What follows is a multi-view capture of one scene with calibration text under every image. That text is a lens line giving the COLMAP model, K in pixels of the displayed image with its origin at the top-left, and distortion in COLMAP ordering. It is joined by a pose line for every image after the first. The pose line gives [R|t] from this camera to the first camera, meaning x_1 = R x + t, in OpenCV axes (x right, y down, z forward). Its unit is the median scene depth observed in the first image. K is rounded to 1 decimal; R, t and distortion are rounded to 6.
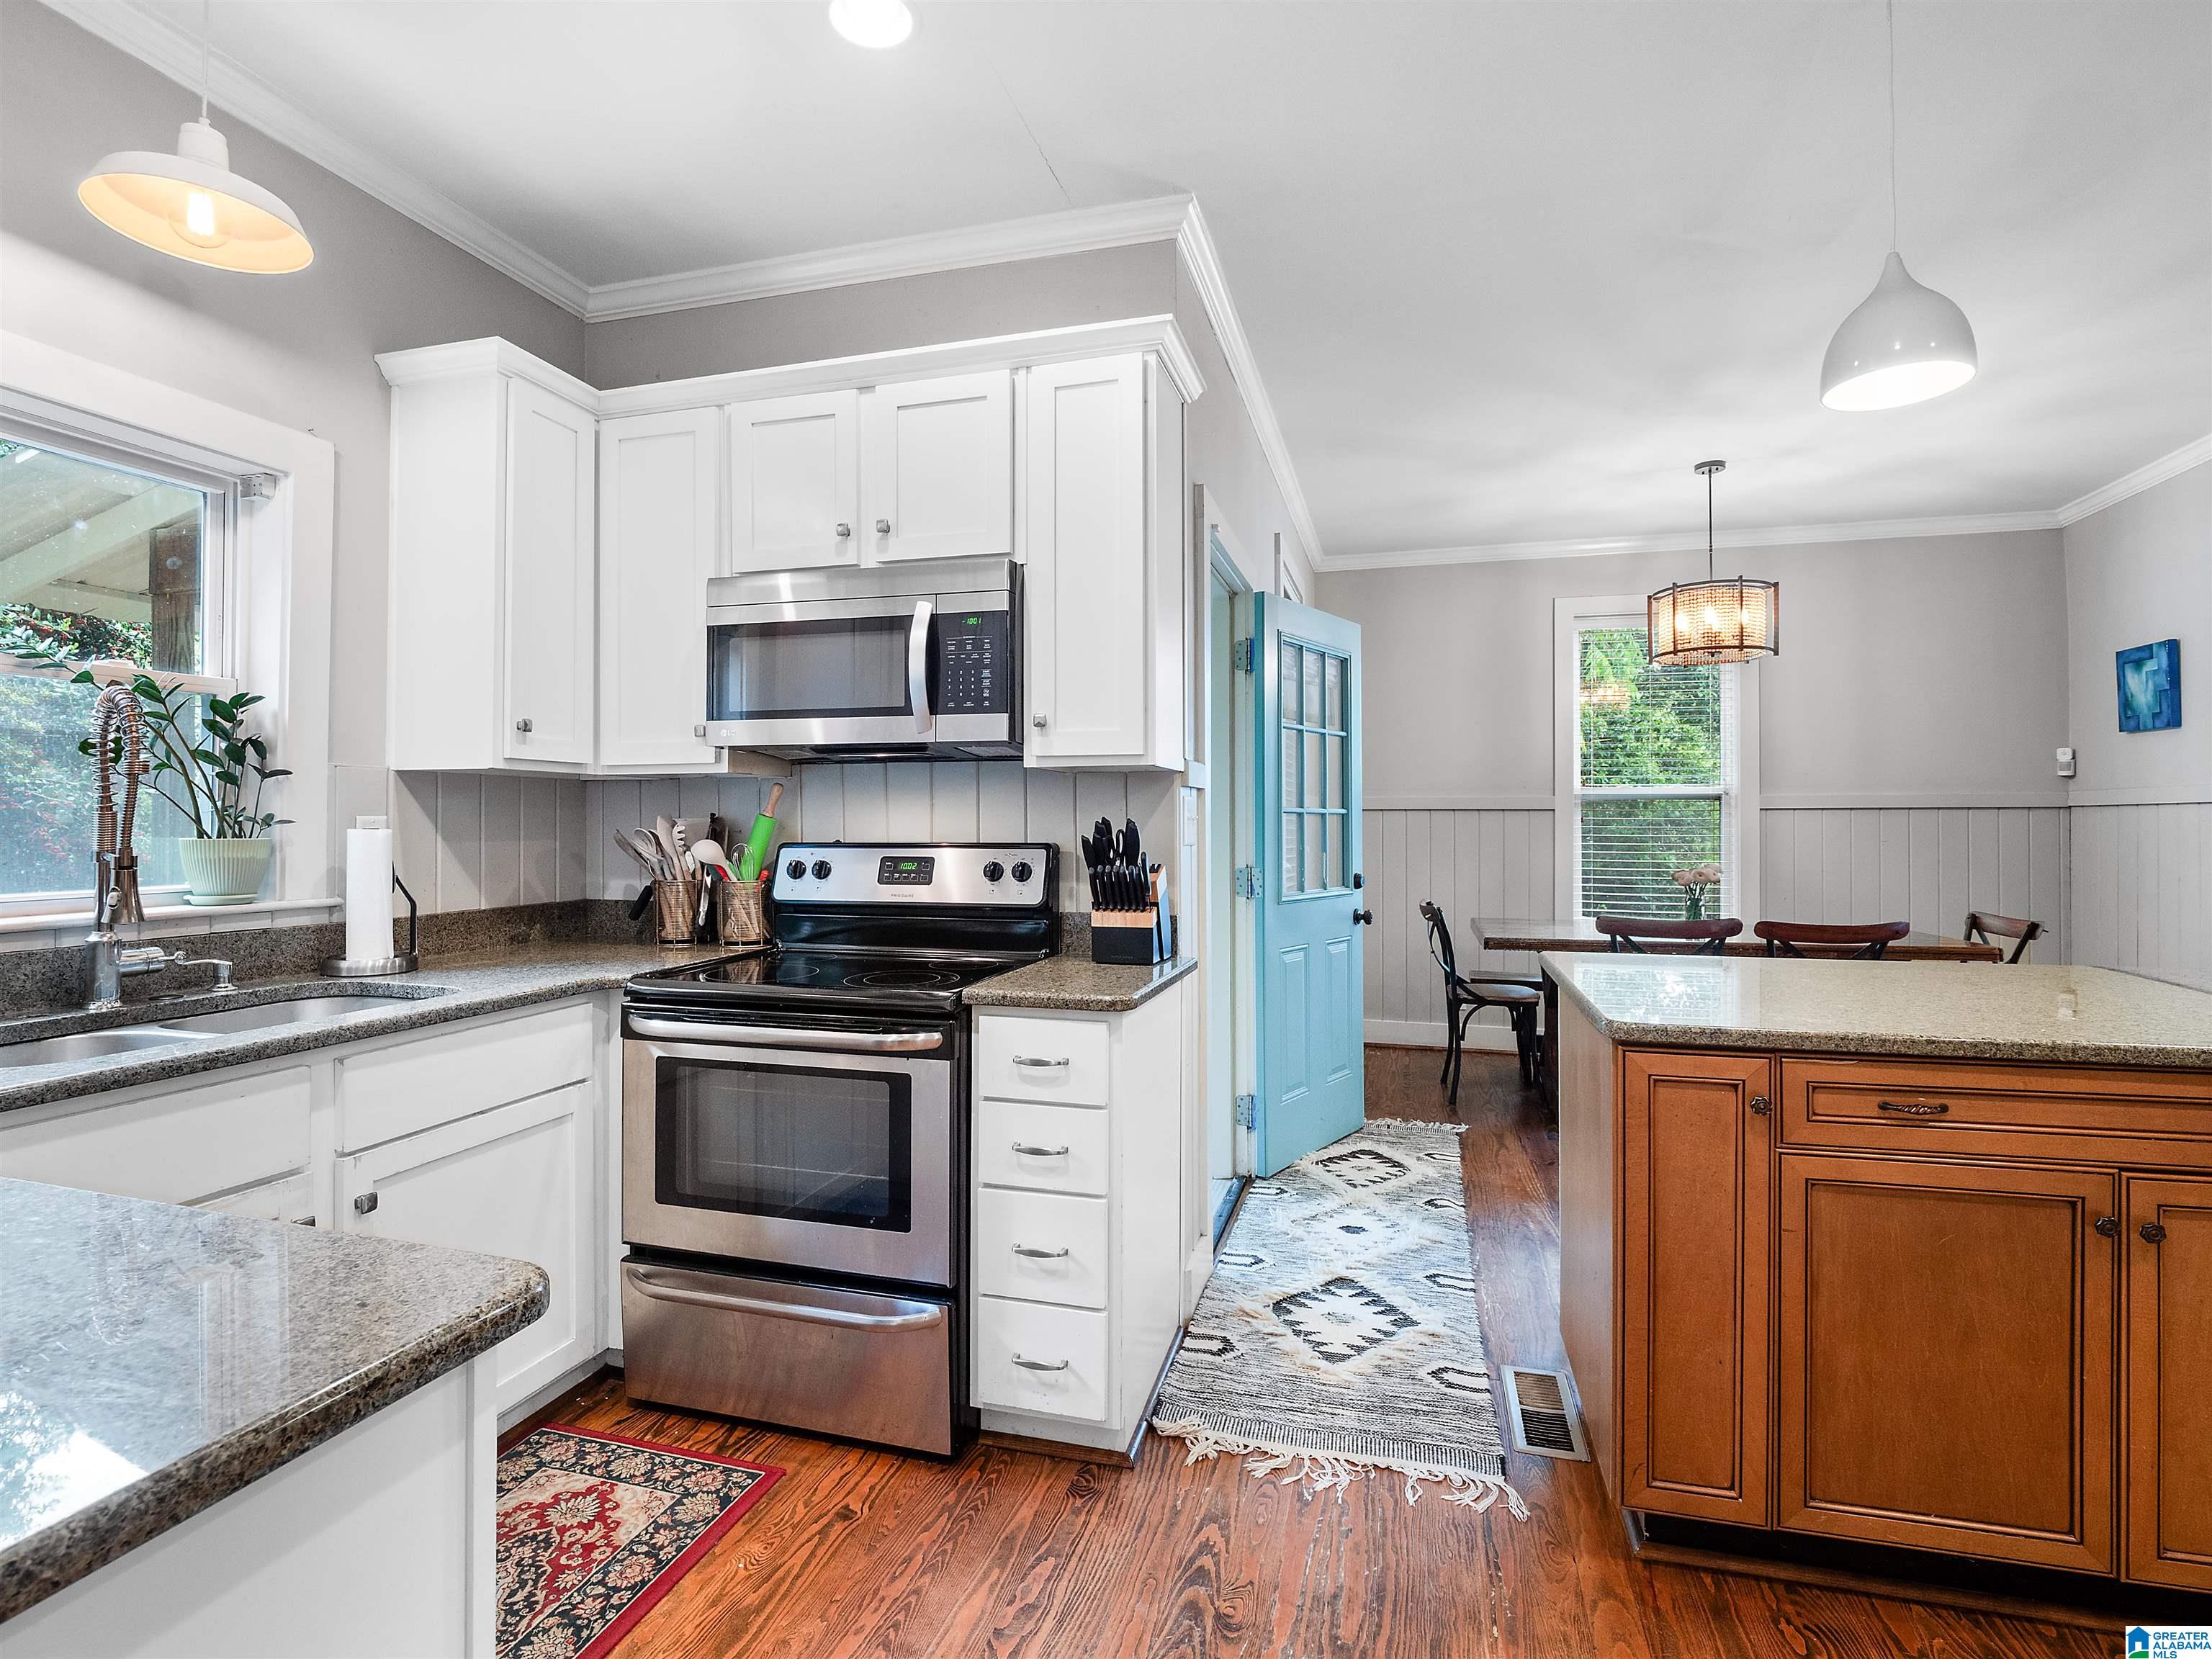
lens RADIAL K [[1087.3, 0, 1065.1], [0, 1087.3, 820.1], [0, 0, 1]] dist [-0.001192, -0.001581]
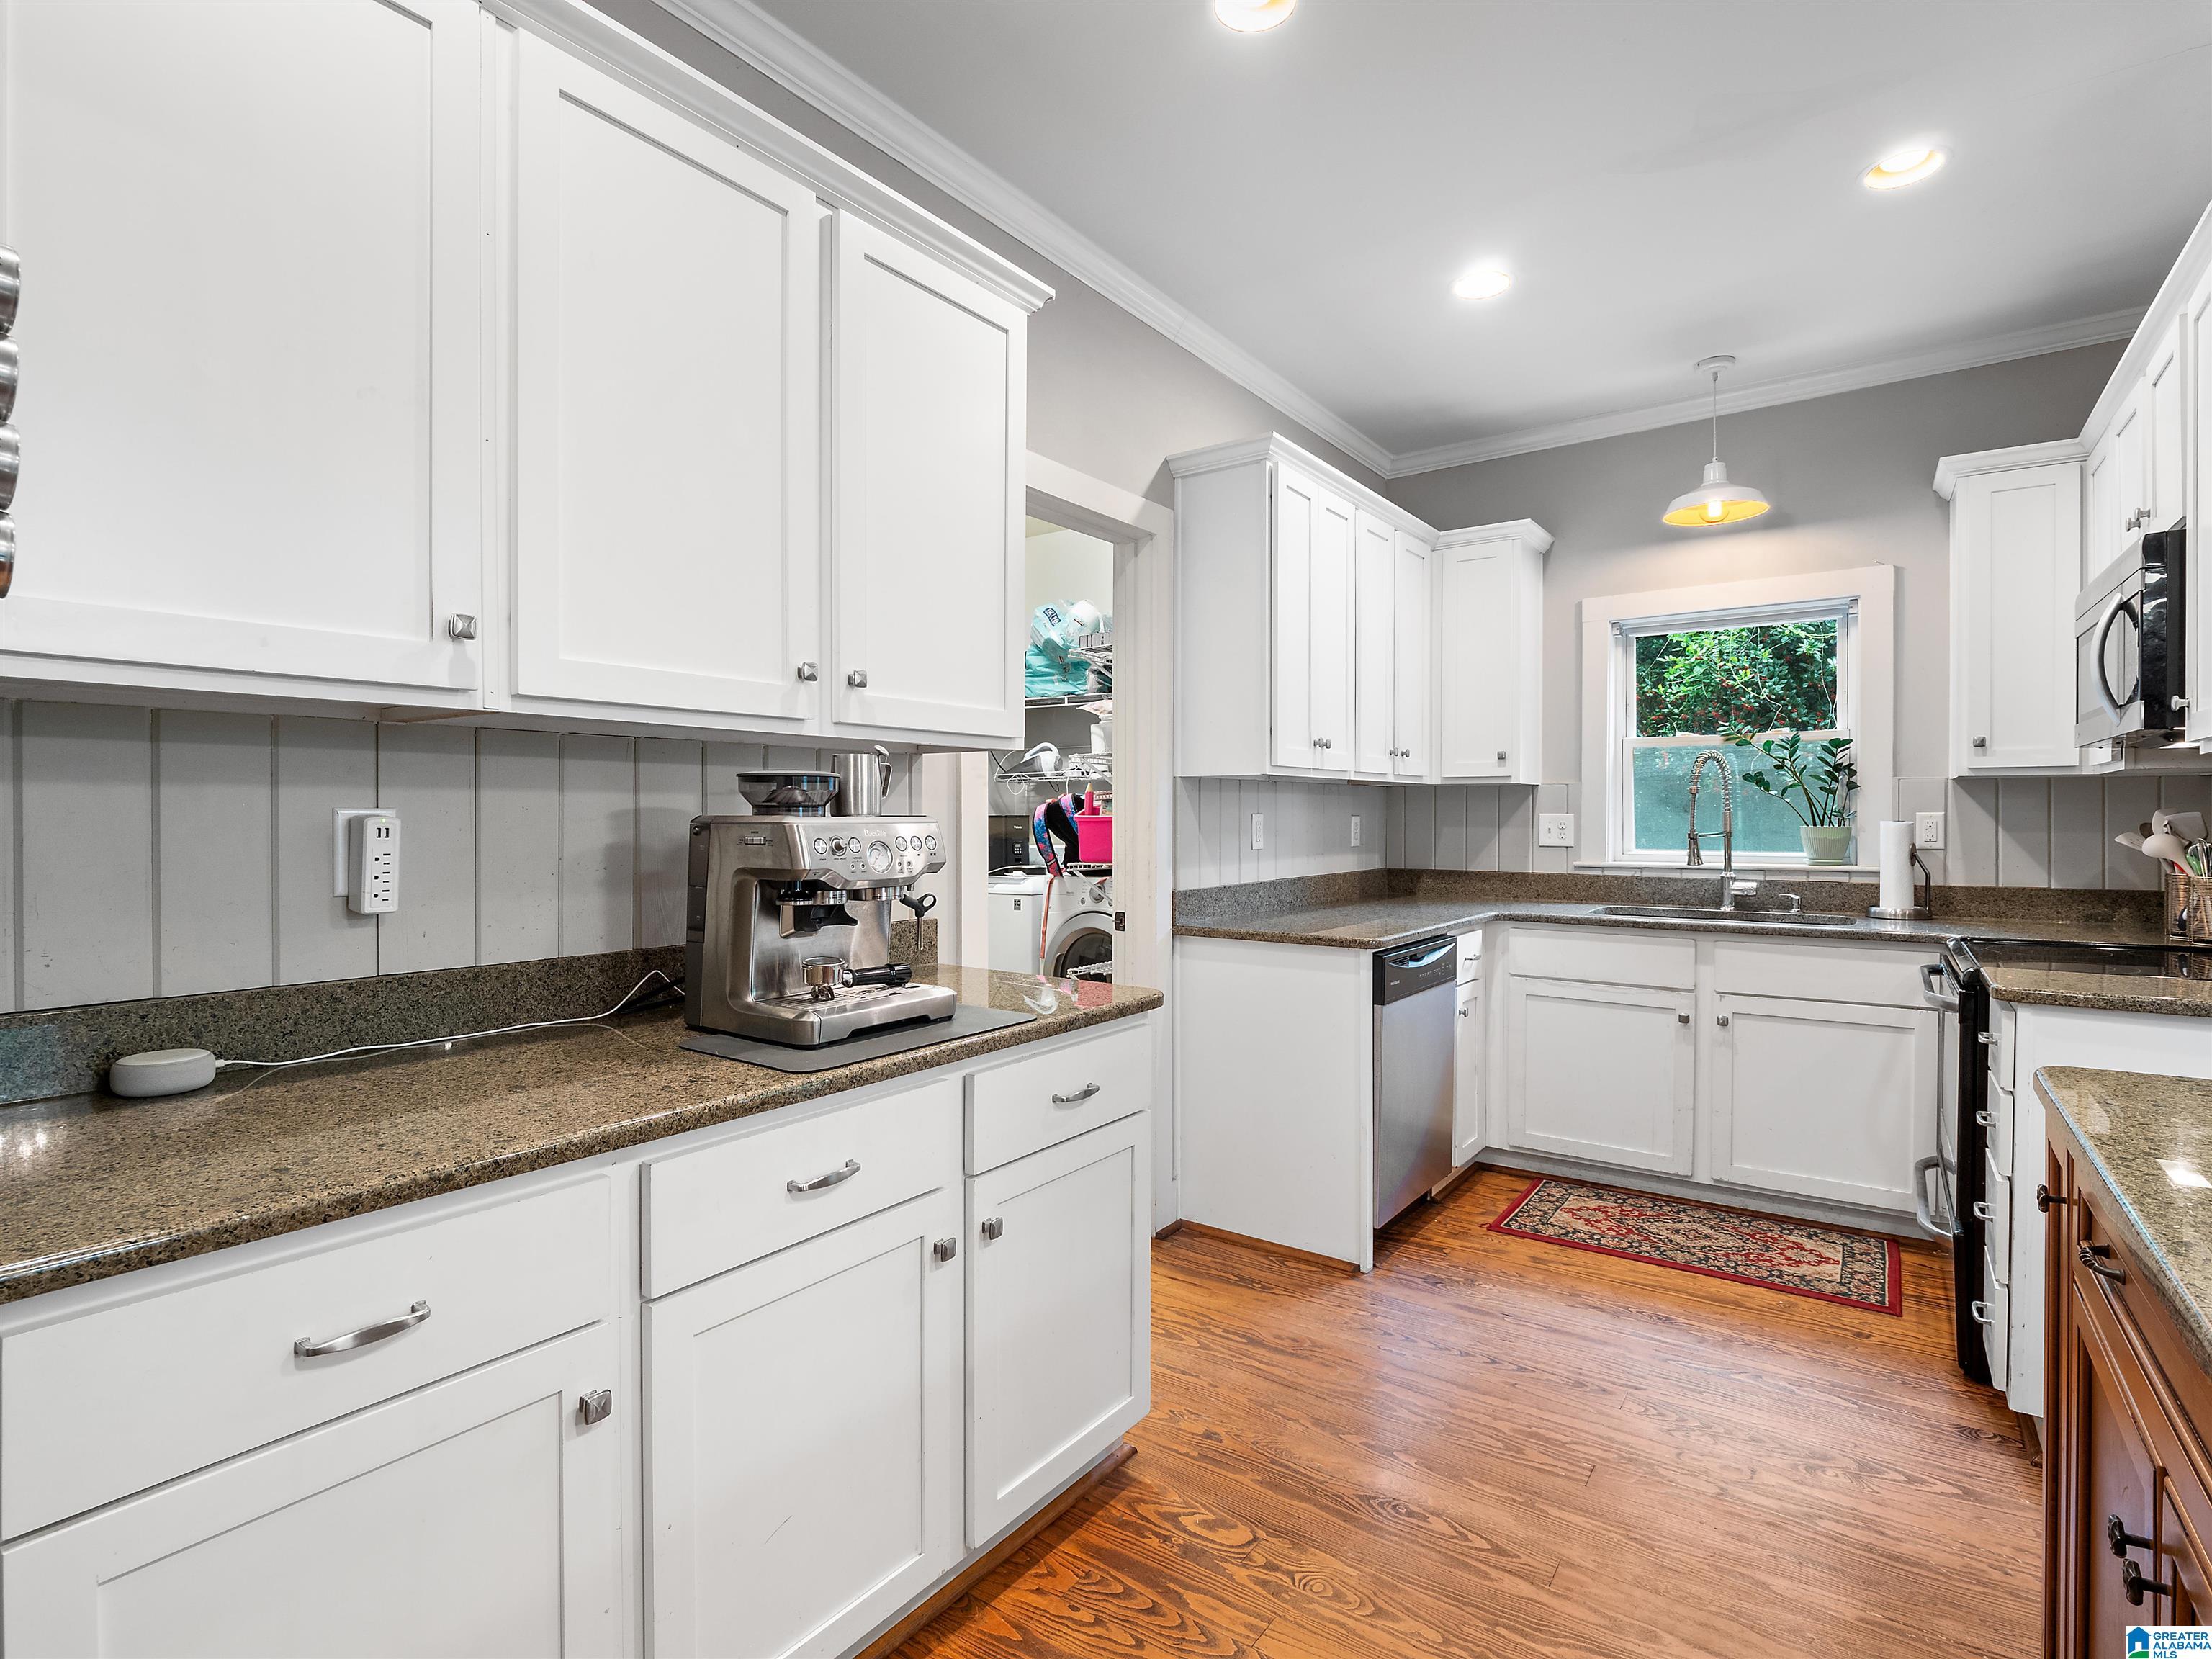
lens RADIAL K [[1087.3, 0, 1103.2], [0, 1087.3, 821.3], [0, 0, 1]] dist [-0.001192, -0.001581]
pose [[-0.311501, 0.005386, -0.950230, 1.123735], [0.003496, 0.999984, 0.004522, -0.002603], [0.950239, -0.001914, -0.311515, 0.439925]]
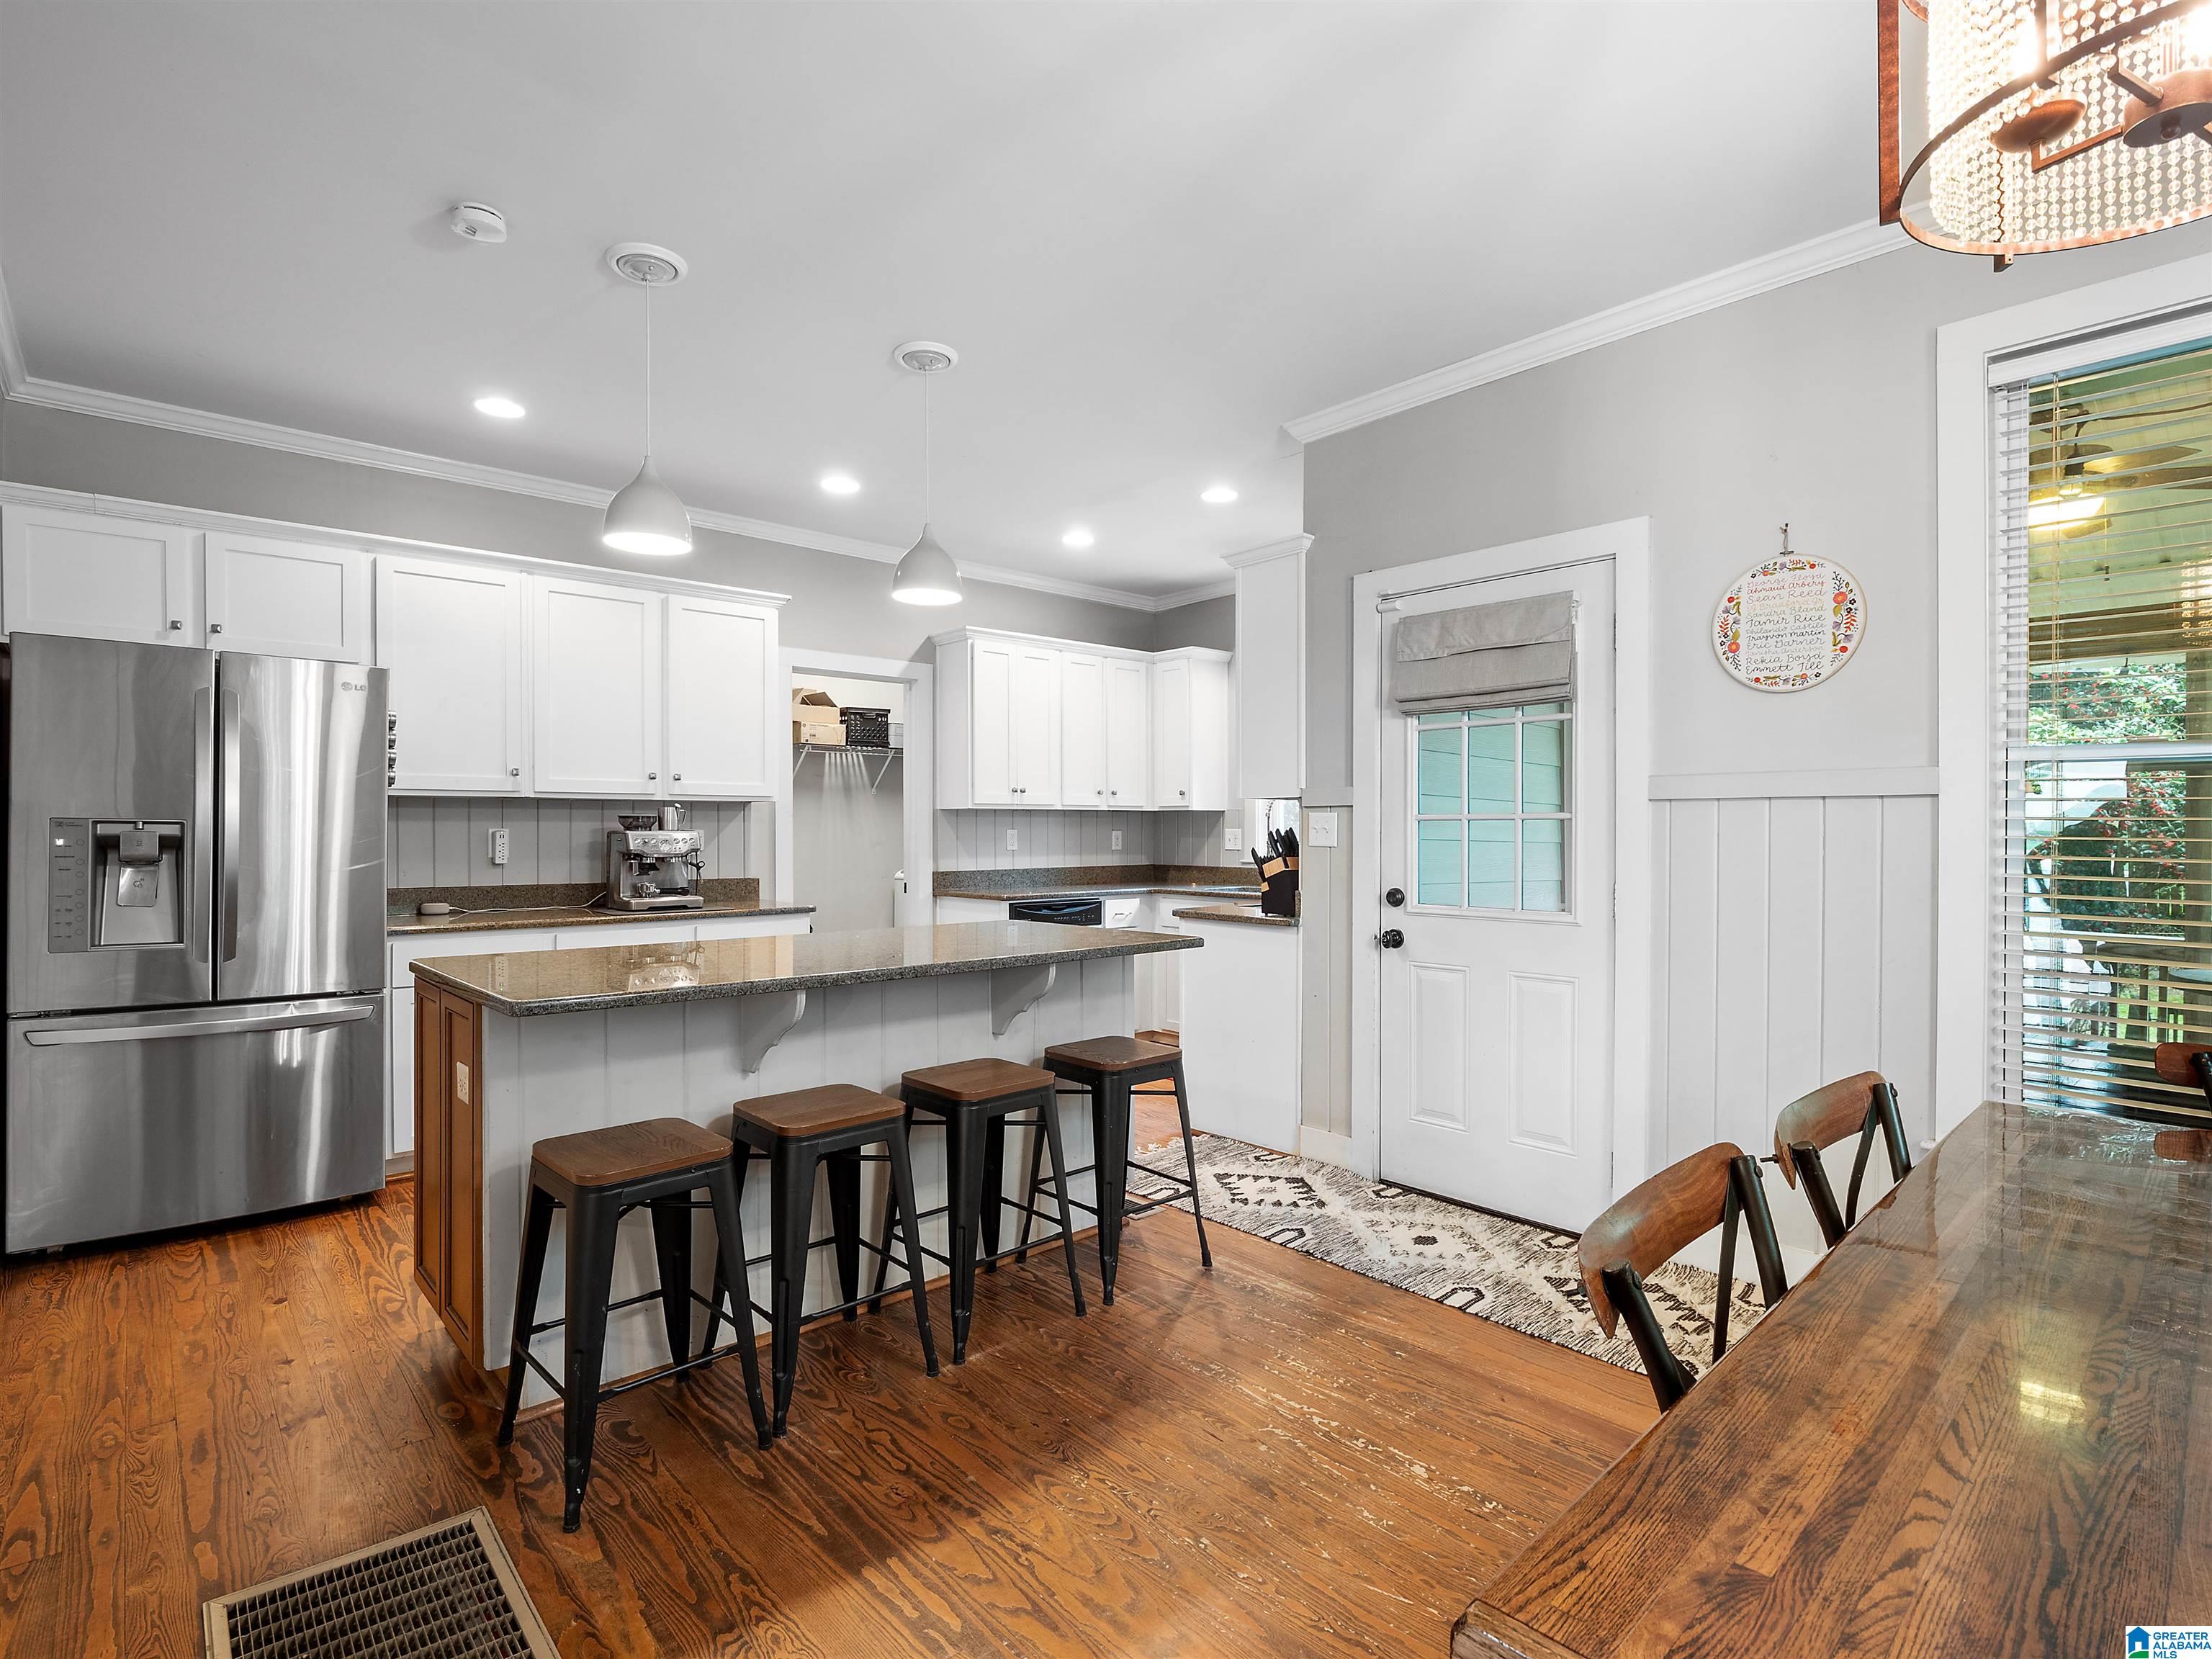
lens RADIAL K [[1087.3, 0, 1117.4], [0, 1087.3, 833.1], [0, 0, 1]] dist [-0.001192, -0.001581]
pose [[-0.502368, 0.002777, -0.864650, 1.769463], [0.004452, 0.999990, 0.000625, 0.003313], [0.864643, -0.003536, -0.502375, 1.758390]]
